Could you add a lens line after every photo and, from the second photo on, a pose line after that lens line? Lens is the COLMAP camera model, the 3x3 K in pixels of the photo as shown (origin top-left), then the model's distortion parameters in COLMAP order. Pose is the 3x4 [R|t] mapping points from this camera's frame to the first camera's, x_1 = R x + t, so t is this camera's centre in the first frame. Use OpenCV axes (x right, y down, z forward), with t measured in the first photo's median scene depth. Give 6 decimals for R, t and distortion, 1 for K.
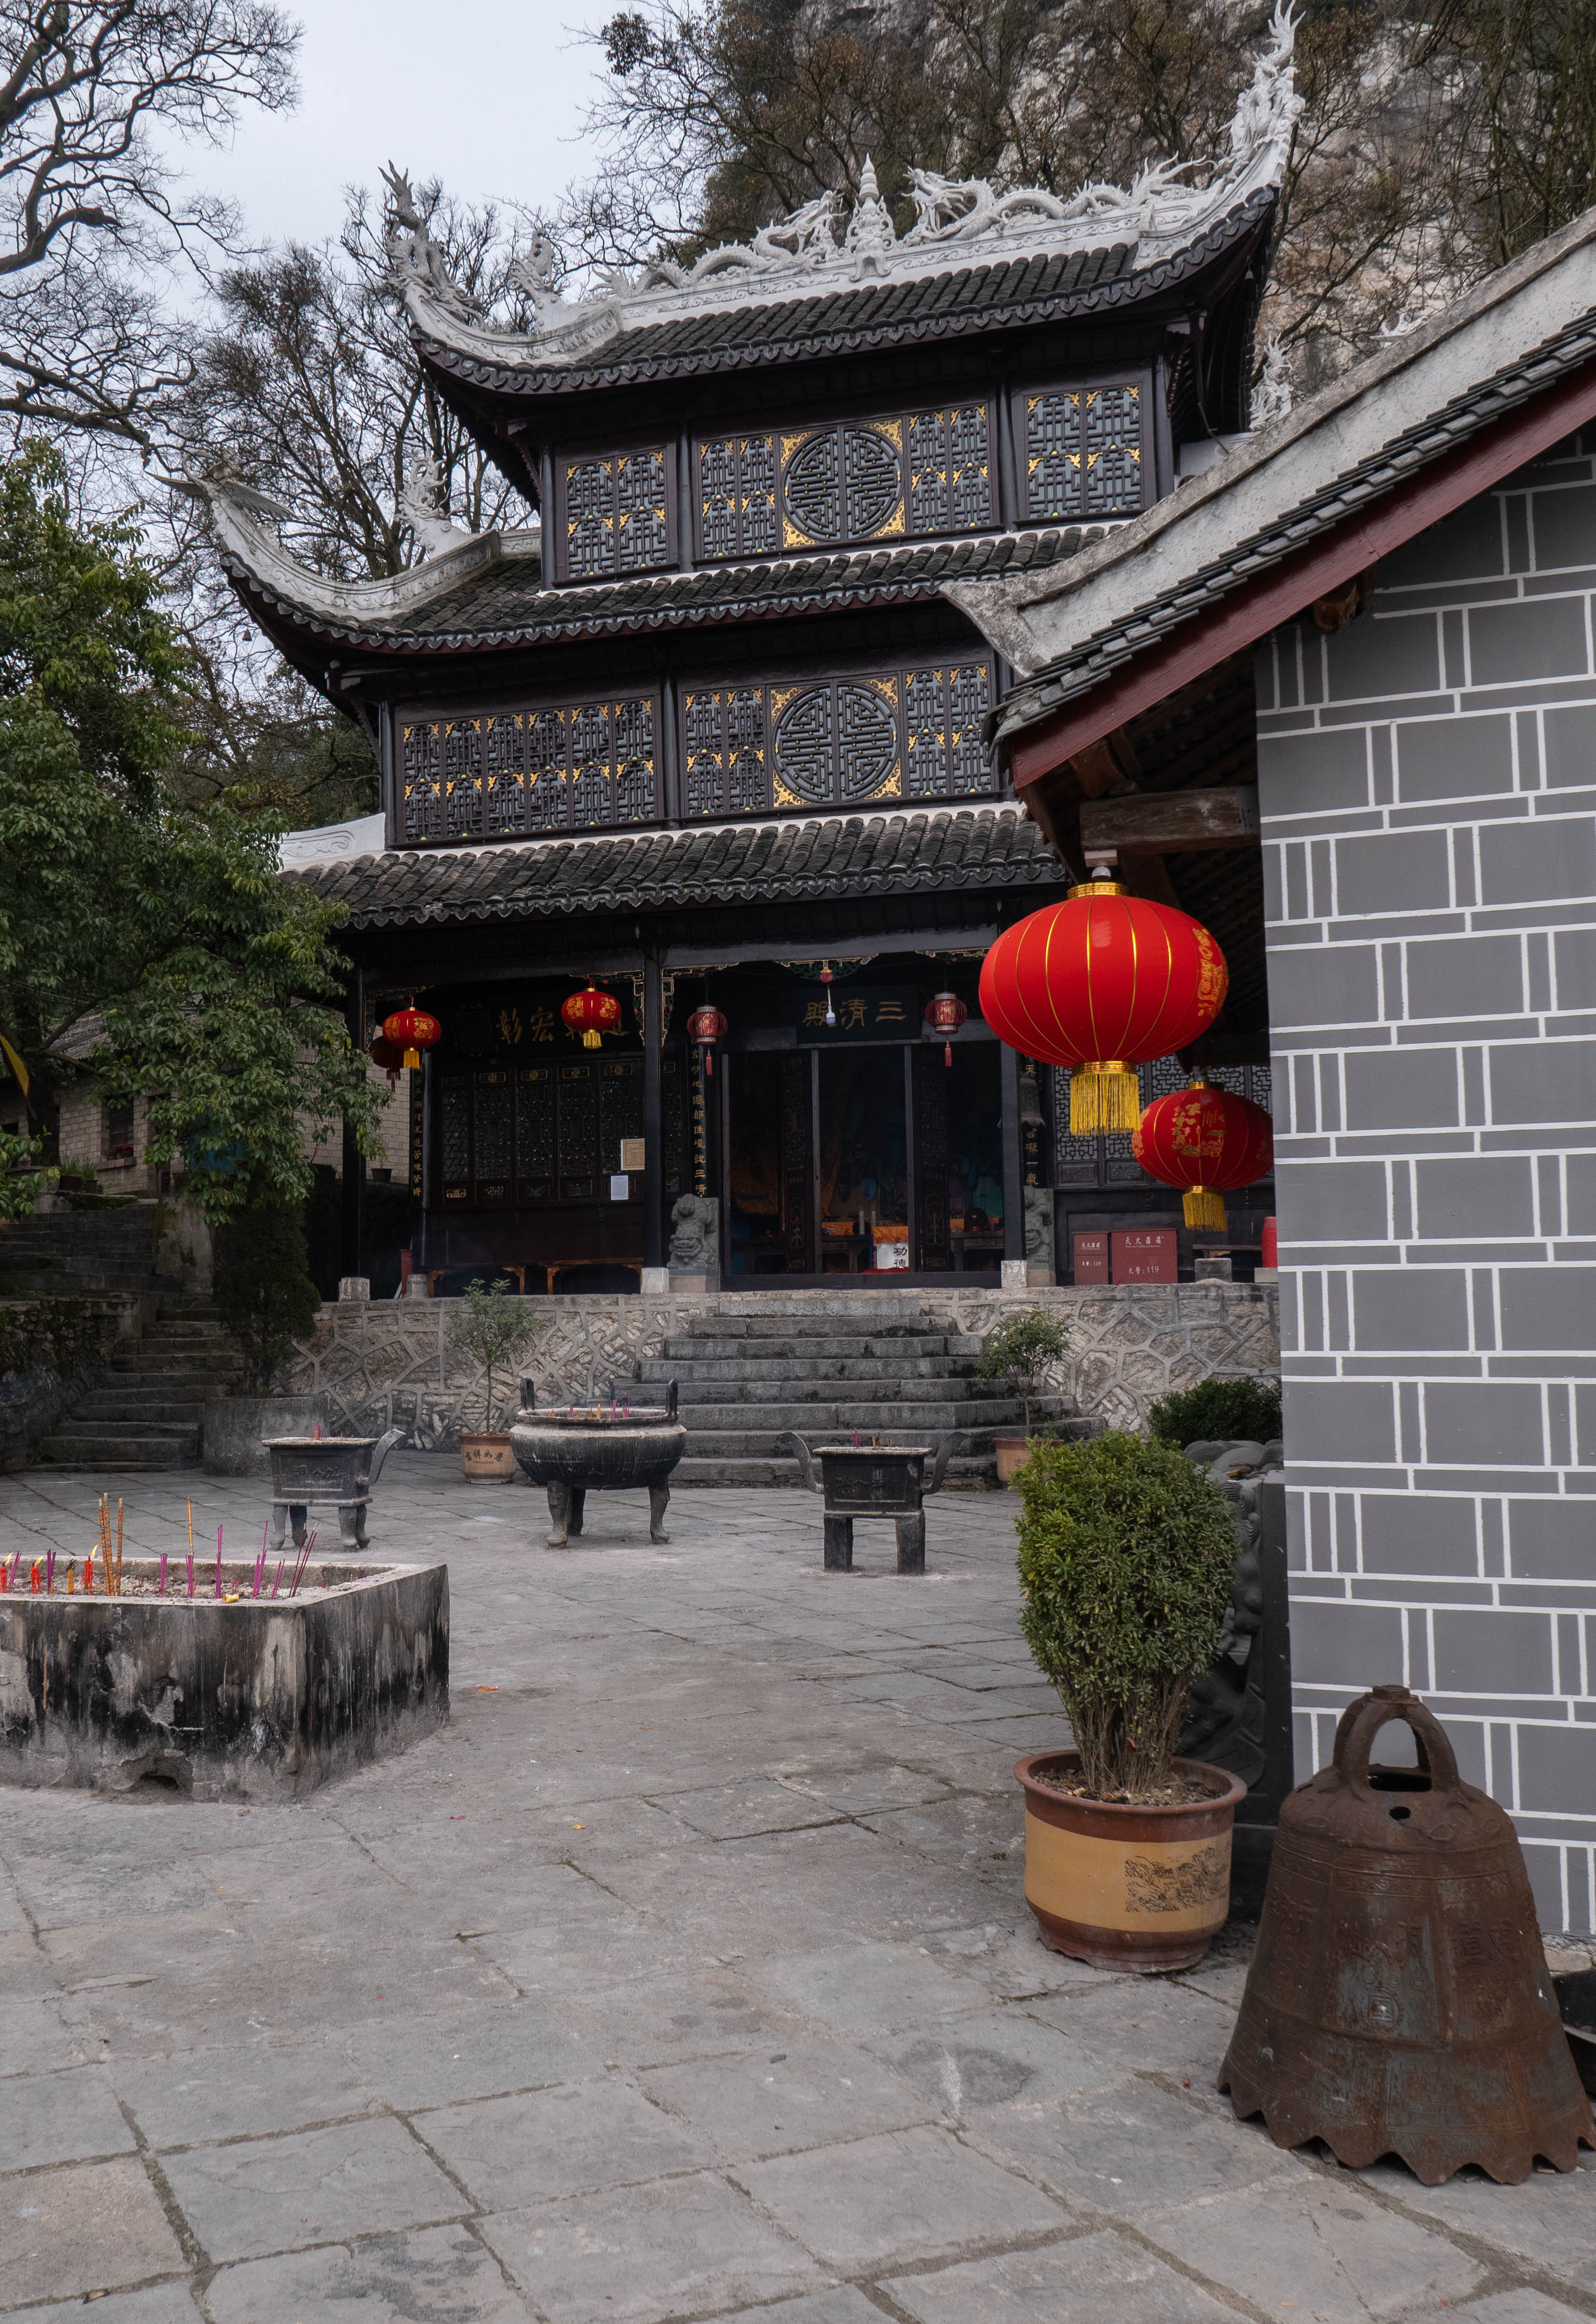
lens RADIAL K [[2047.4, 0, 720.9], [0, 2047.4, 1232.9], [0, 0, 1]] dist [0.005157, 0.002007]
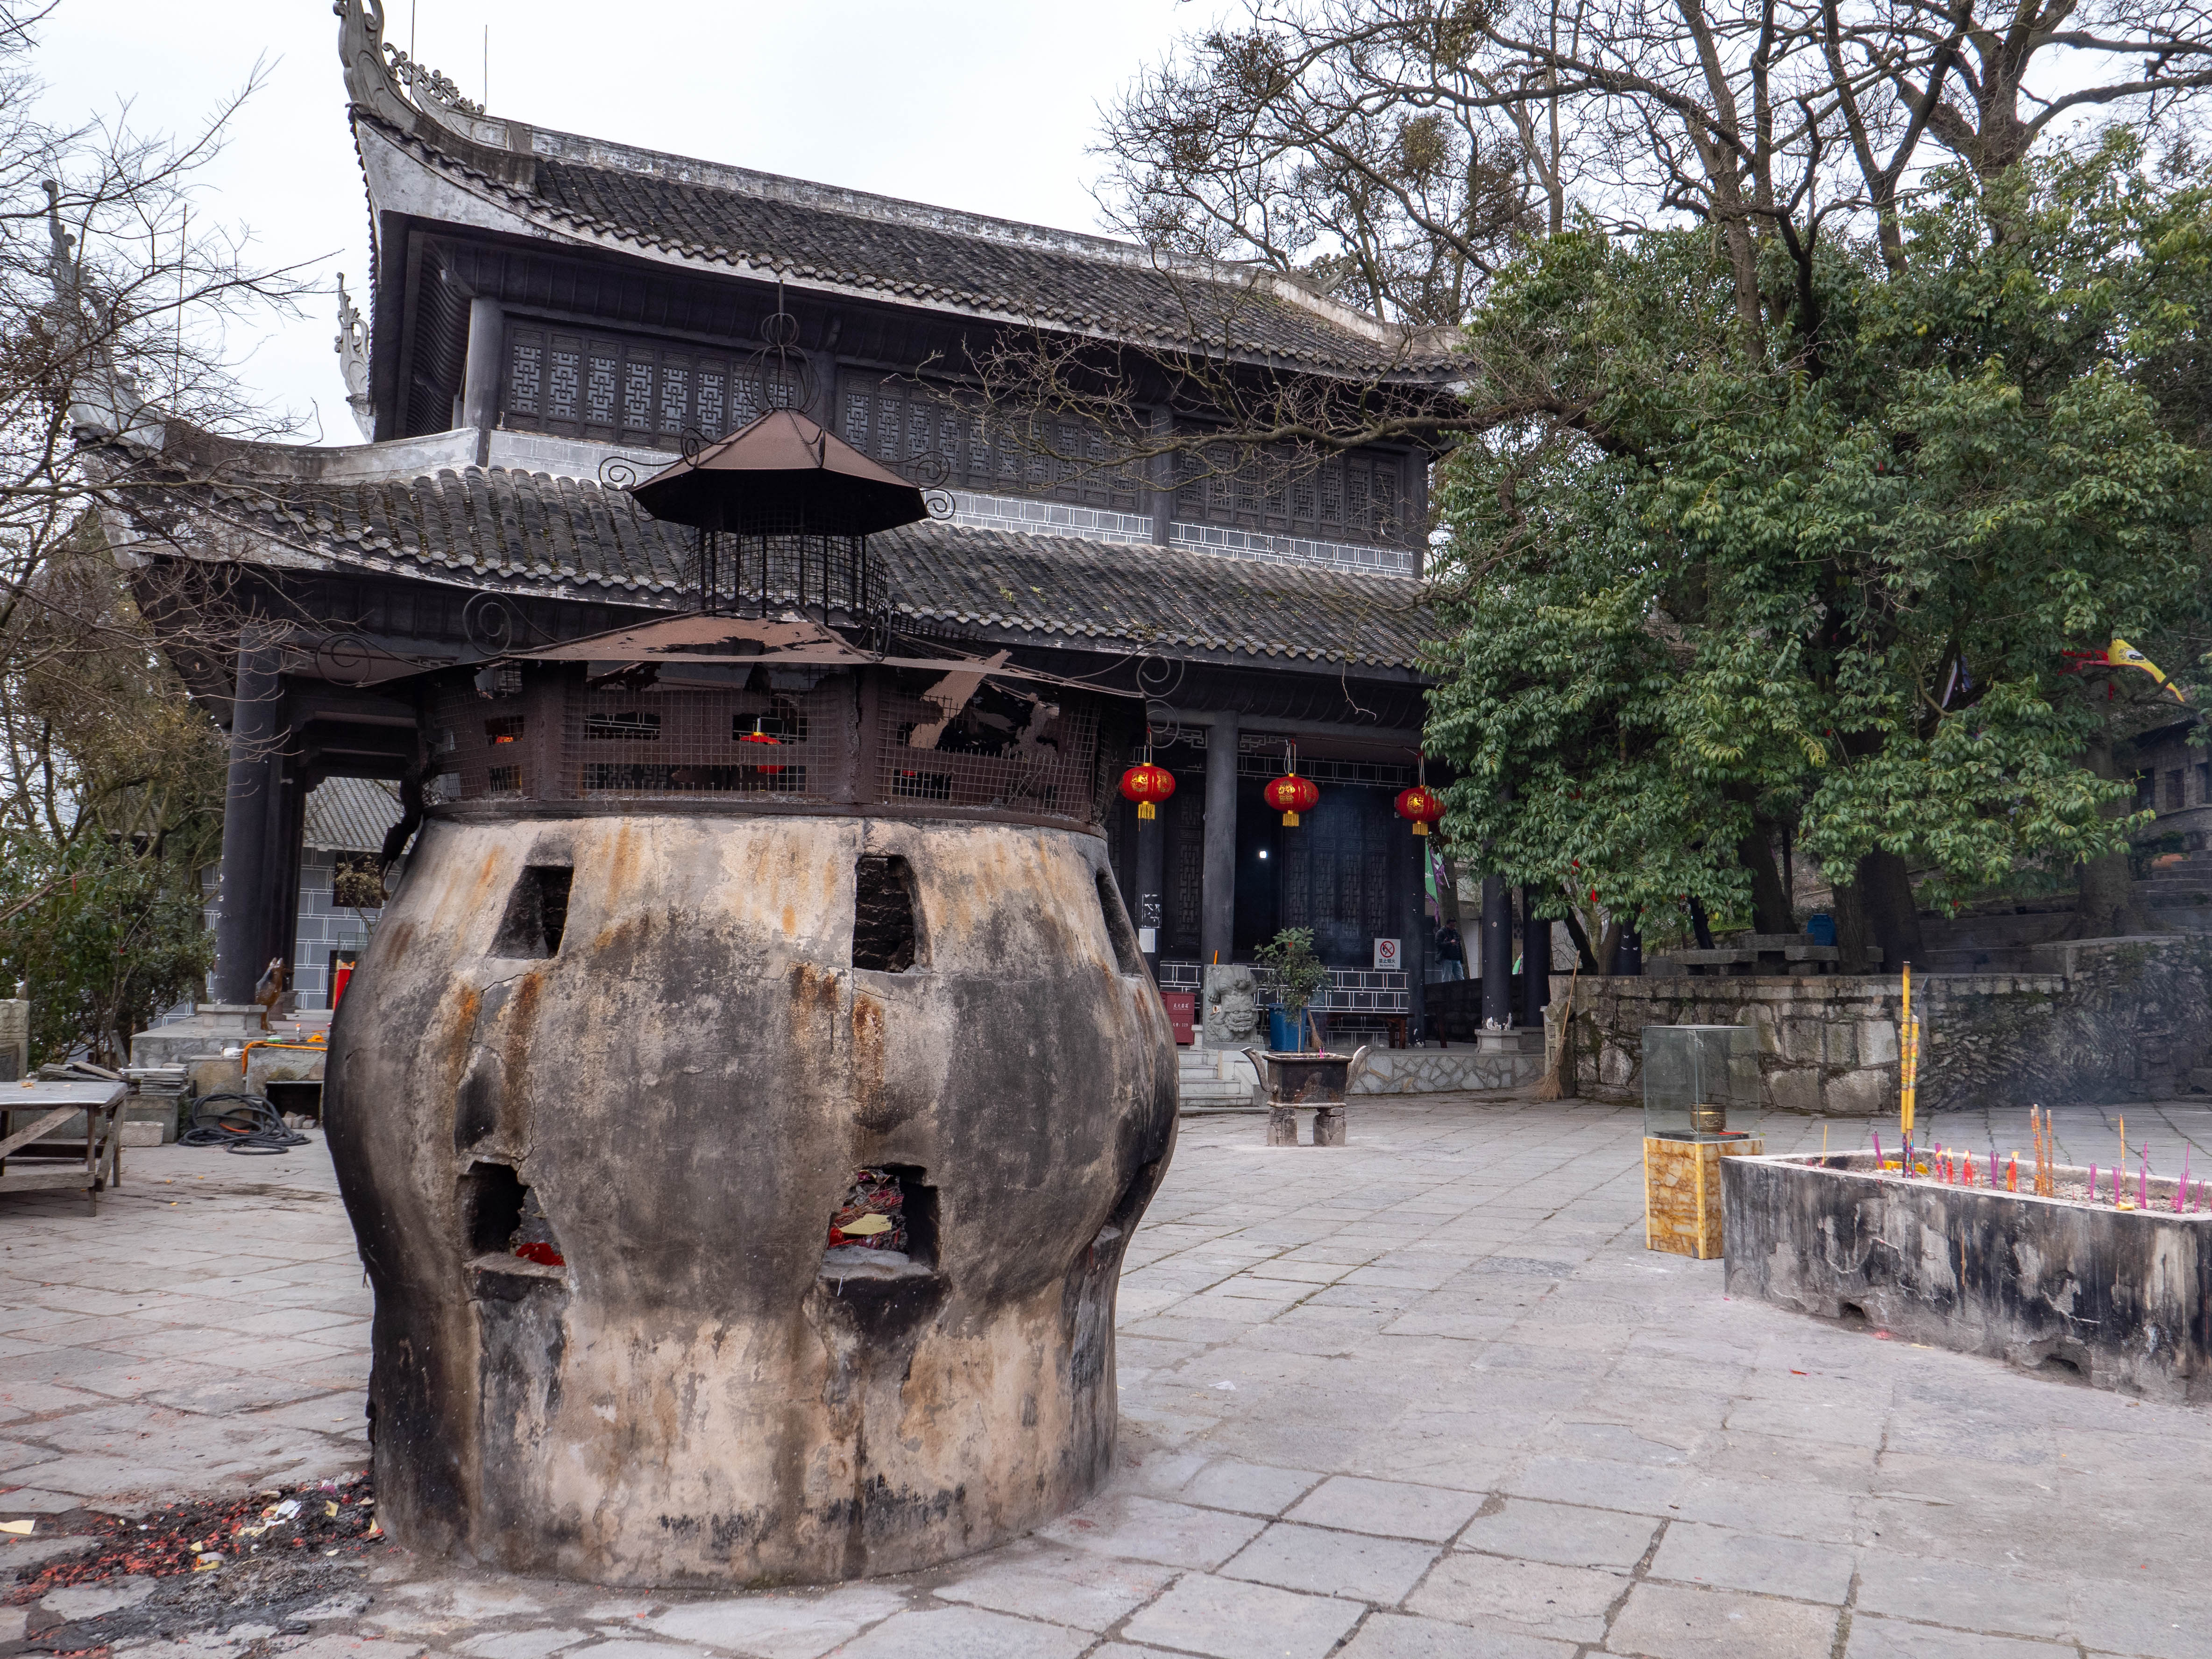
lens RADIAL K [[1803.4, 0, 1107.5], [0, 1803.4, 825.8], [0, 0, 1]] dist [-0.002604, -0.001198]
pose [[0.646155, -0.042569, -0.762018, 0.148103], [0.021618, 0.999063, -0.037481, 0.000474], [0.762900, 0.007745, 0.646470, -0.032299]]
